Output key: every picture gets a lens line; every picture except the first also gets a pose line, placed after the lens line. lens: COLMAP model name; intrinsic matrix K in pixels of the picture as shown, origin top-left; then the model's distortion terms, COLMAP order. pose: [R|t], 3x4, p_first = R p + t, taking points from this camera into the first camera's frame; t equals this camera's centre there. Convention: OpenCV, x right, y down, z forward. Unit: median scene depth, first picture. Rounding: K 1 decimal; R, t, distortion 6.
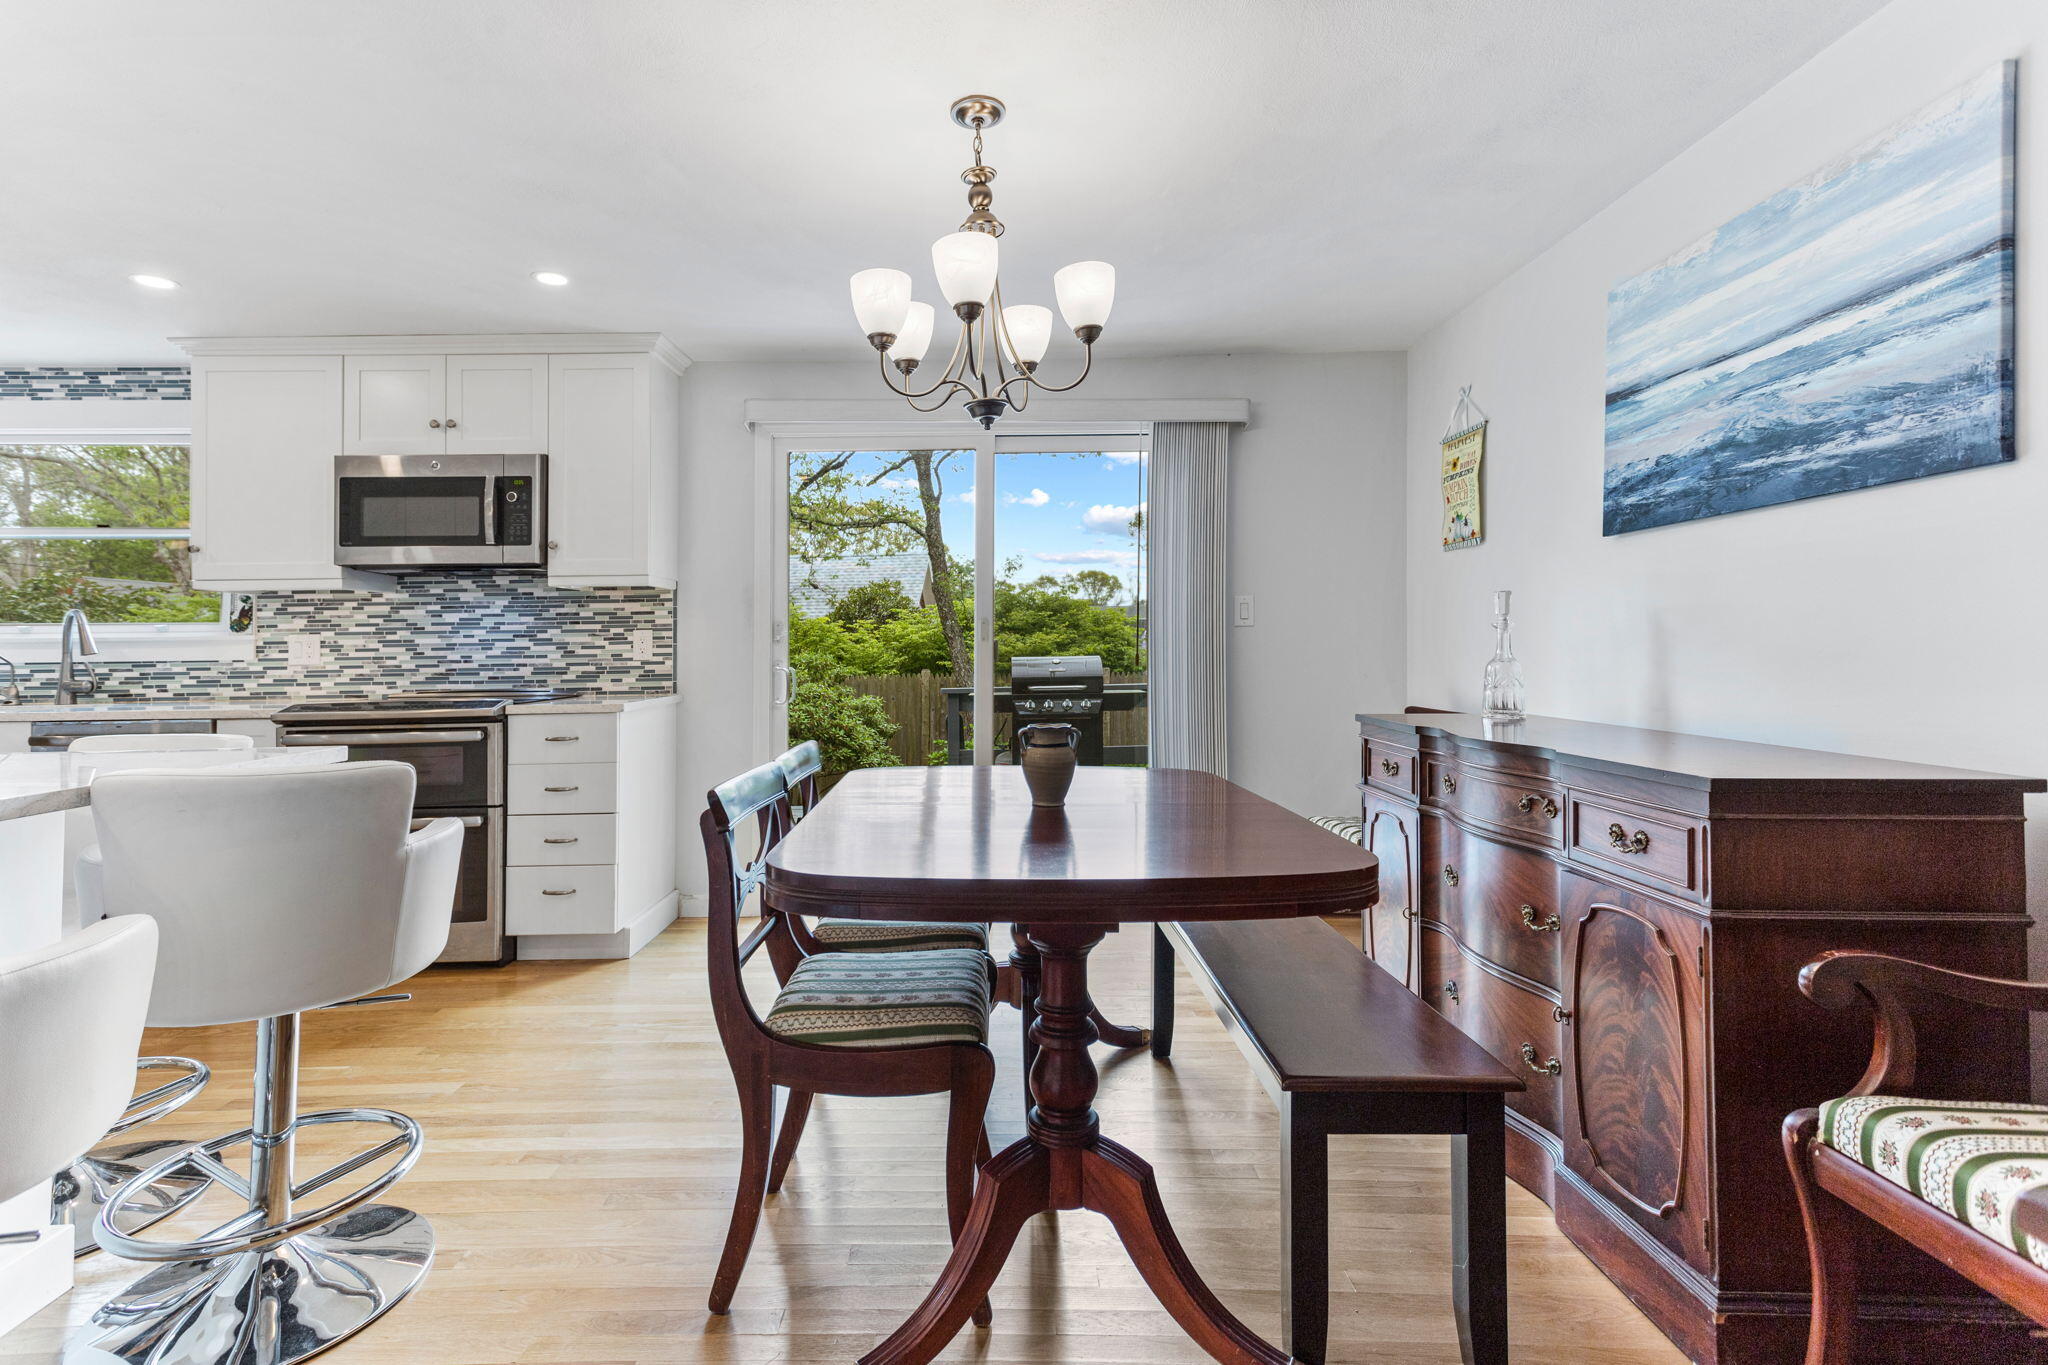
lens RADIAL K [[998.7, 0, 1004.2], [0, 998.7, 620.2], [0, 0, 1]] dist [0.022015, 0.007266]
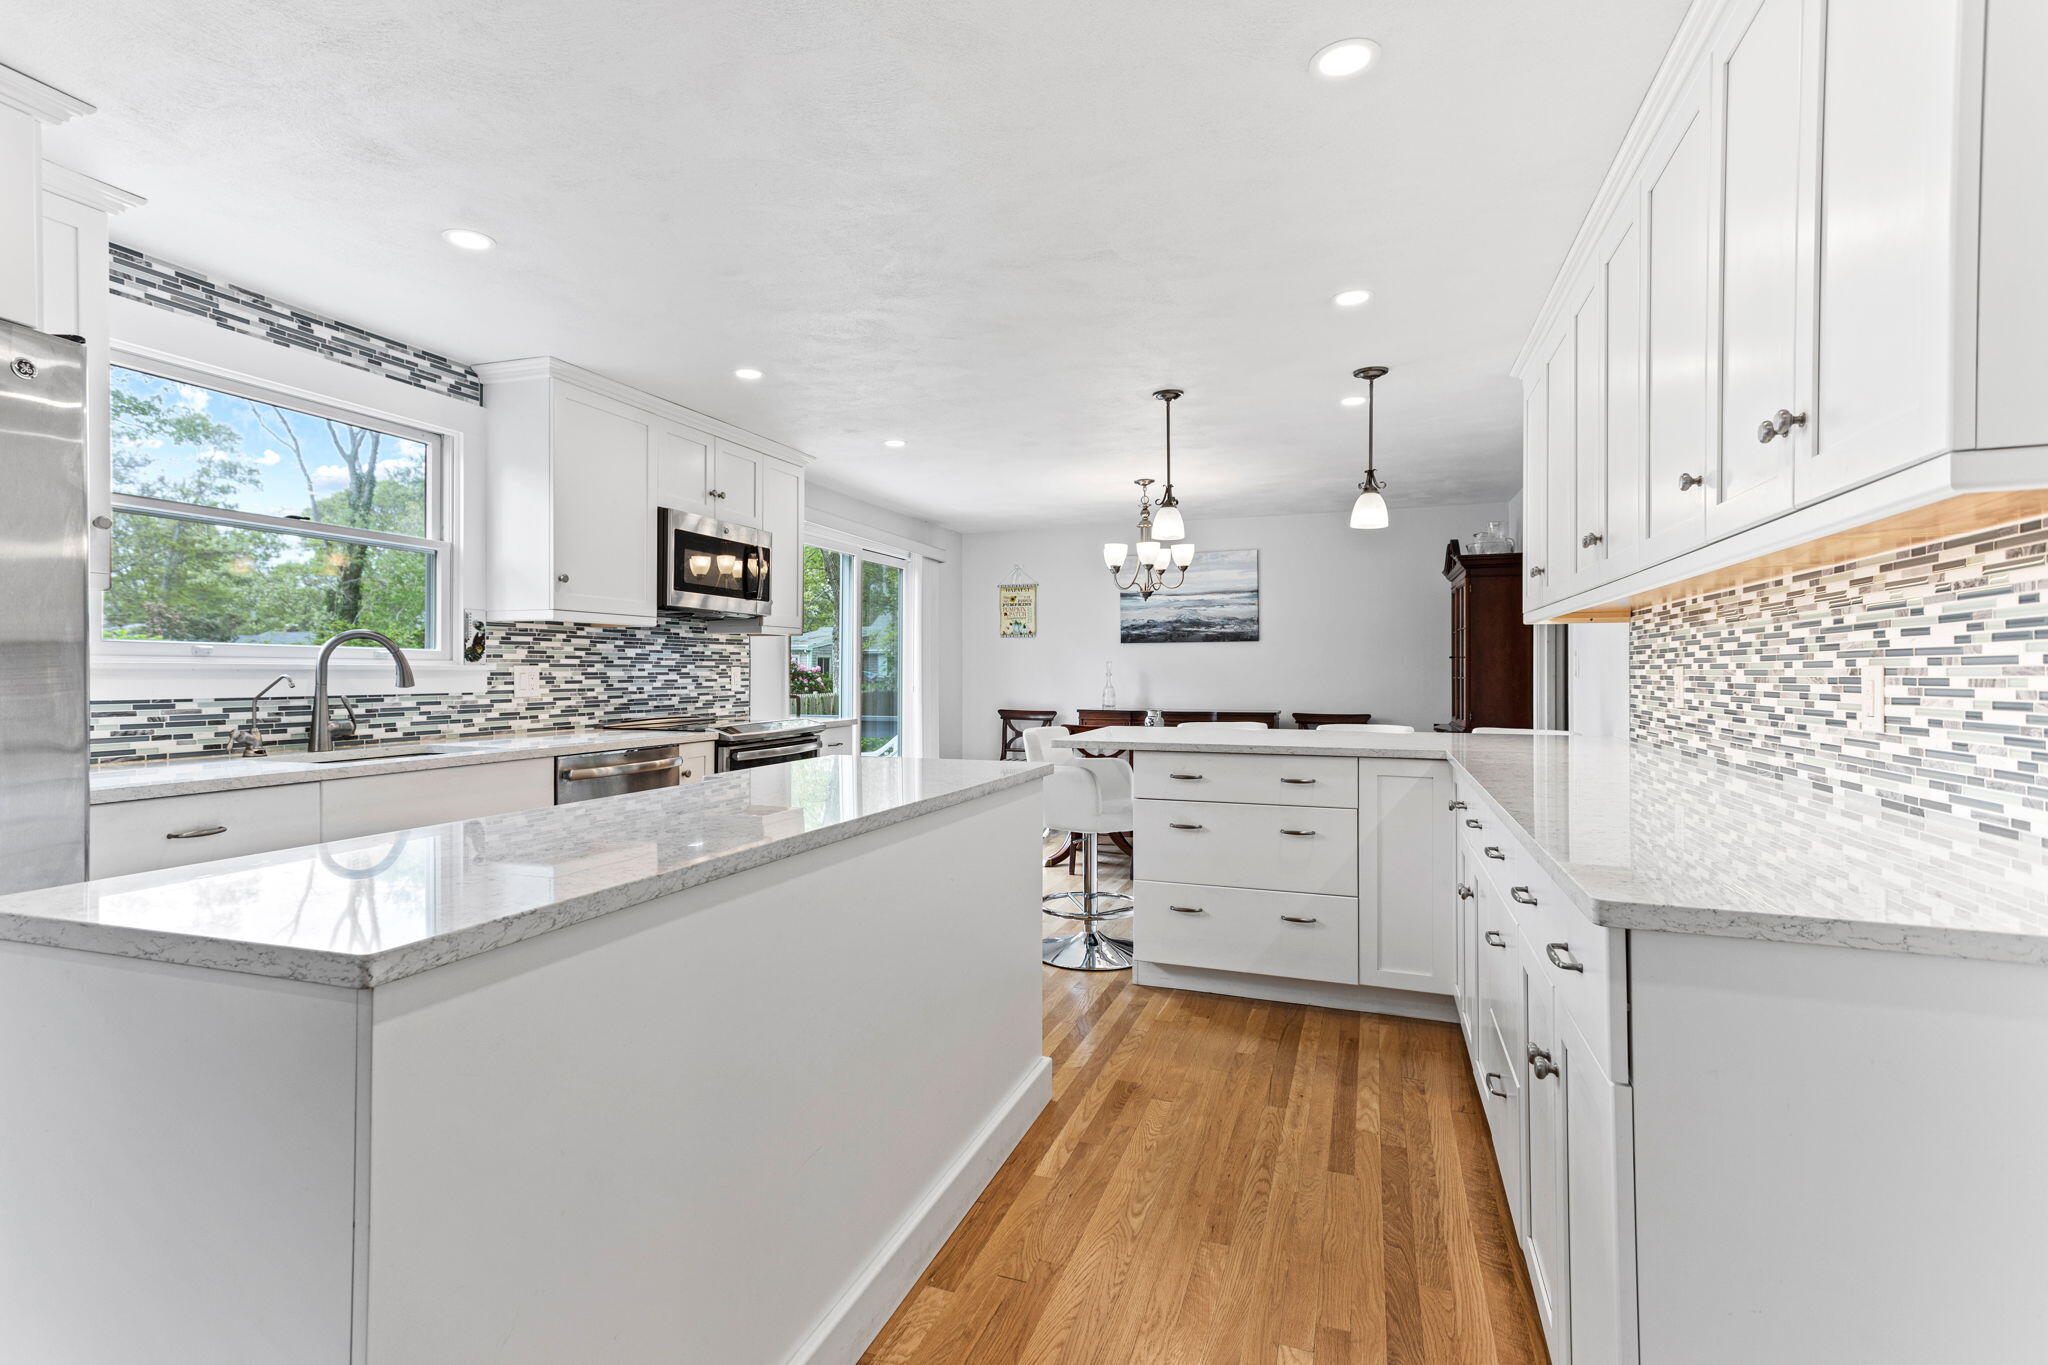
lens RADIAL K [[998.7, 0, 990.4], [0, 998.7, 663.7], [0, 0, 1]] dist [0.022015, 0.007266]
pose [[0.336169, 0.019148, 0.941607, -1.450878], [-0.029265, 0.999523, -0.009878, 0.008880], [-0.941347, -0.024235, 0.336569, 0.263685]]
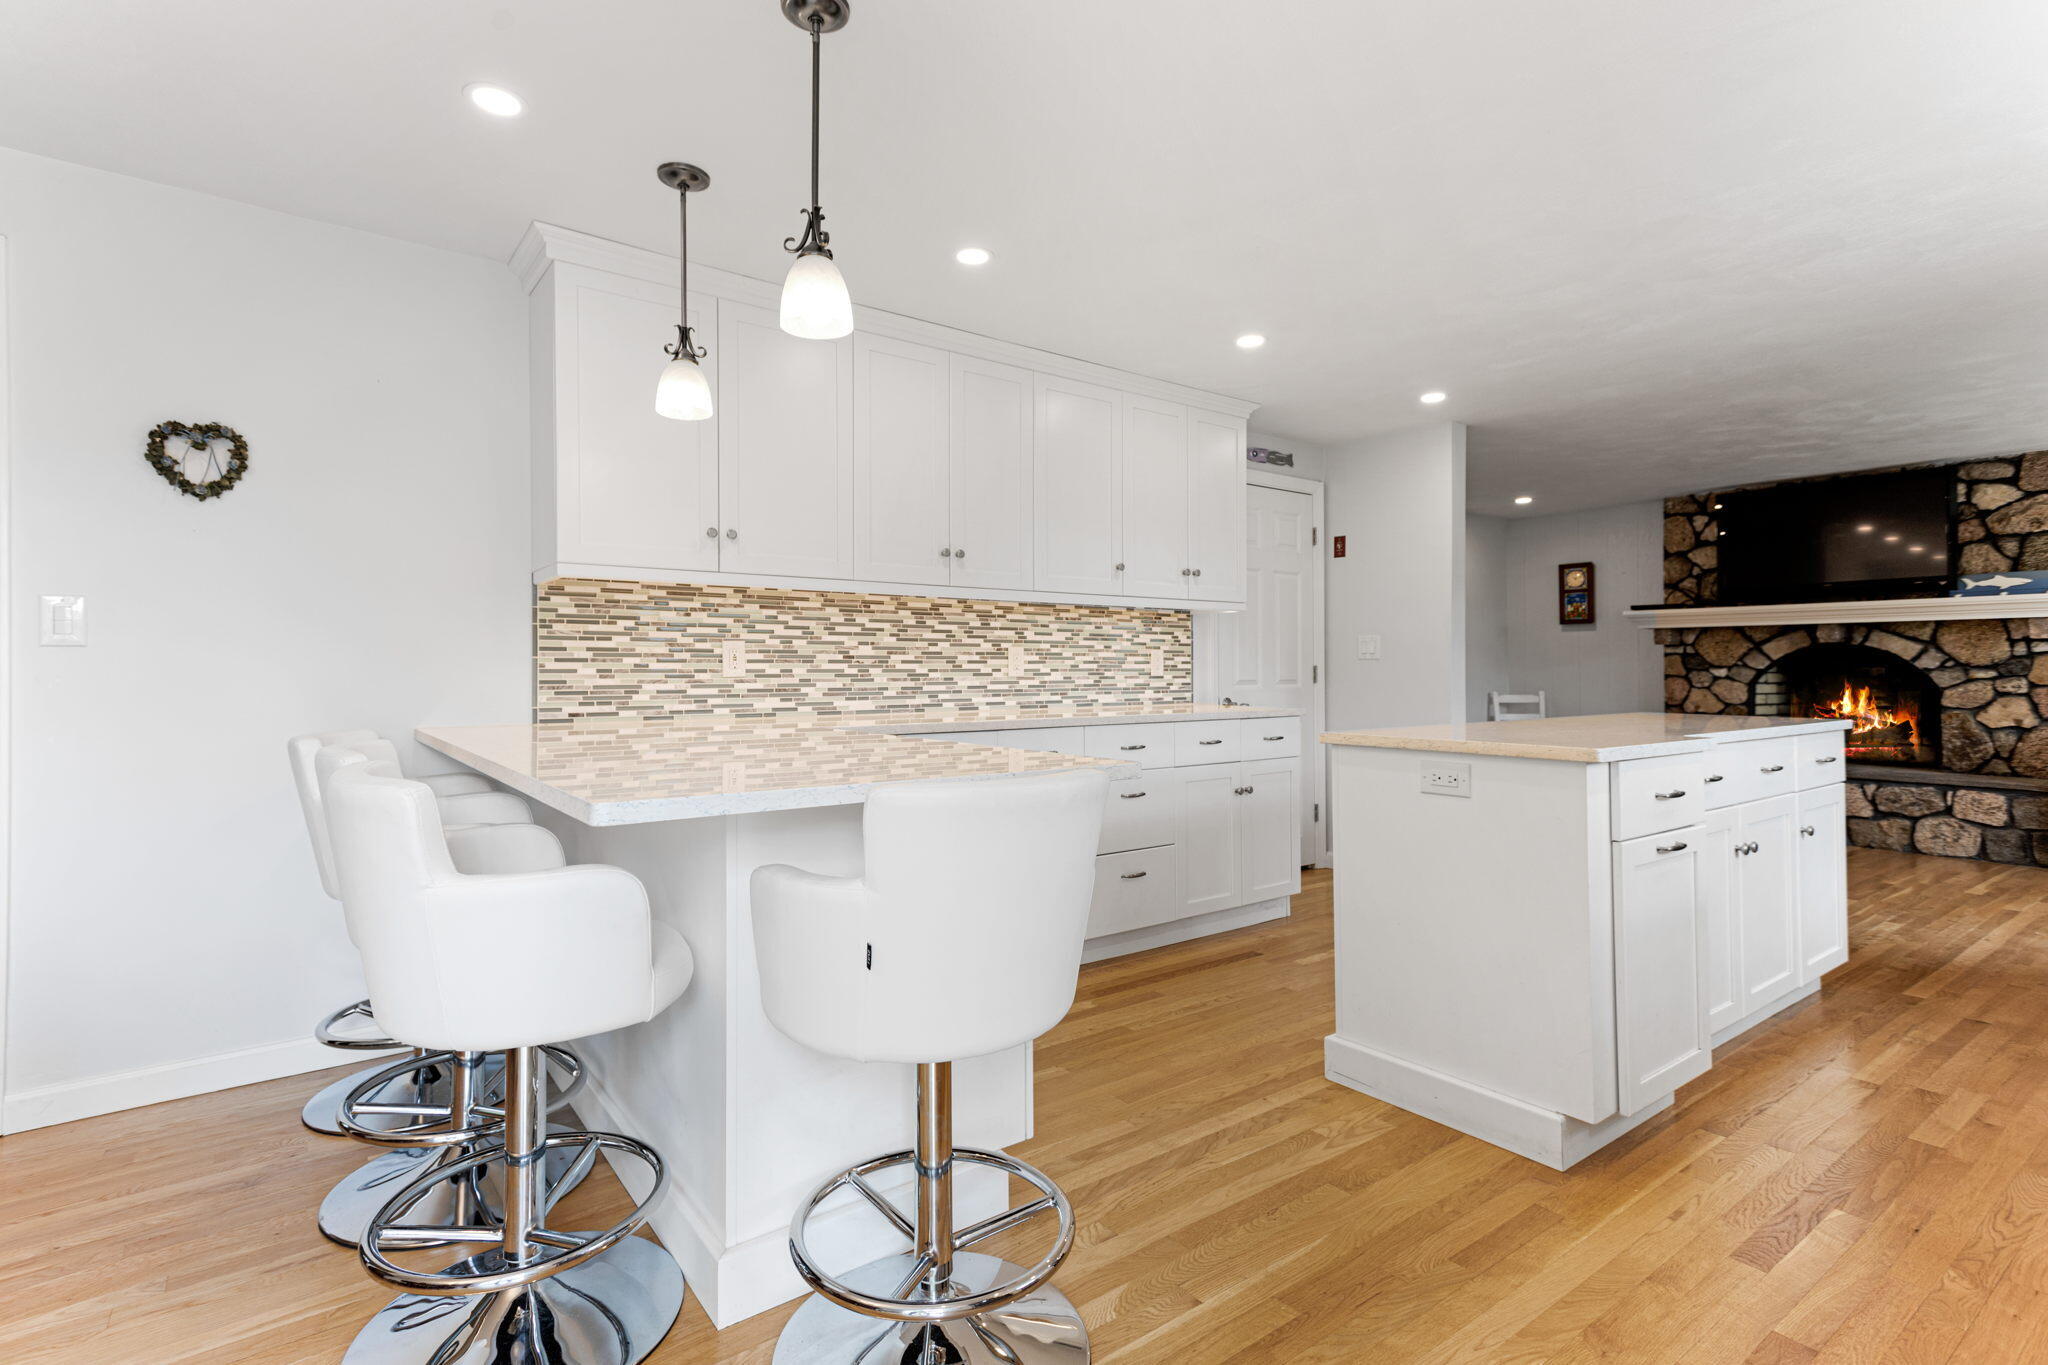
lens RADIAL K [[998.7, 0, 993.0], [0, 998.7, 677.0], [0, 0, 1]] dist [0.022015, 0.007266]
pose [[-0.789849, 0.014118, -0.613139, -0.225334], [0.024432, 0.999666, -0.008455, 0.032191], [0.612815, -0.021659, -0.789930, 0.833257]]
